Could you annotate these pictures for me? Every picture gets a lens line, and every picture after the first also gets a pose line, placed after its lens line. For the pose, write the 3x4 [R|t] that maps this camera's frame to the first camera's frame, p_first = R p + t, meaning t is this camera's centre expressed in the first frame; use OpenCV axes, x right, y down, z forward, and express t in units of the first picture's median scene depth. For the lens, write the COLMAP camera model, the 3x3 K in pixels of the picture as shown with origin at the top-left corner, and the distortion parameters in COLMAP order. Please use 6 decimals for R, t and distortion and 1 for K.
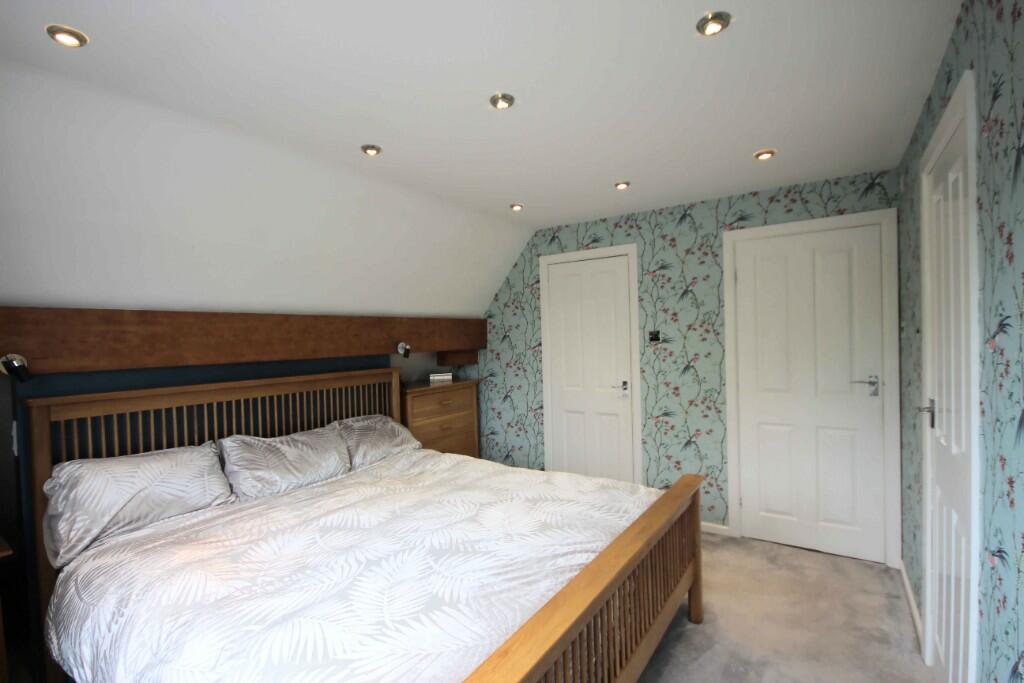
lens RADIAL K [[473.7, 0, 515.2], [0, 473.7, 344.4], [0, 0, 1]] dist [0.014869, -0.013285]
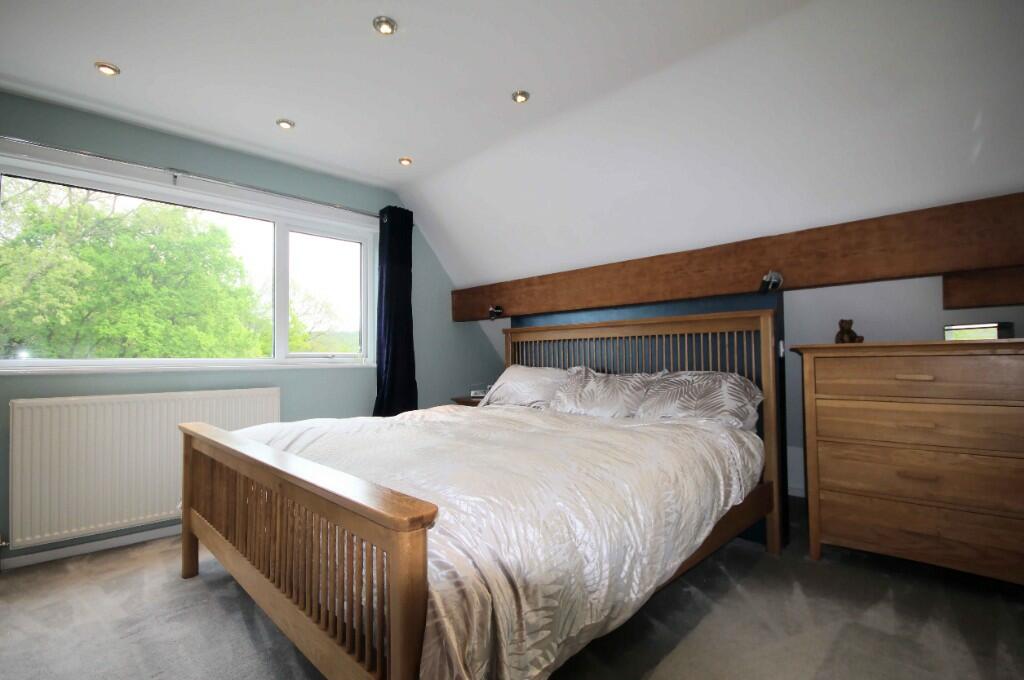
lens RADIAL K [[473.7, 0, 515.2], [0, 473.7, 342.9], [0, 0, 1]] dist [0.014869, -0.013285]
pose [[-0.188120, -0.001230, -0.982145, 0.565271], [0.001886, 0.999997, -0.001613, 0.112202], [0.982144, -0.002156, -0.188117, 0.884501]]
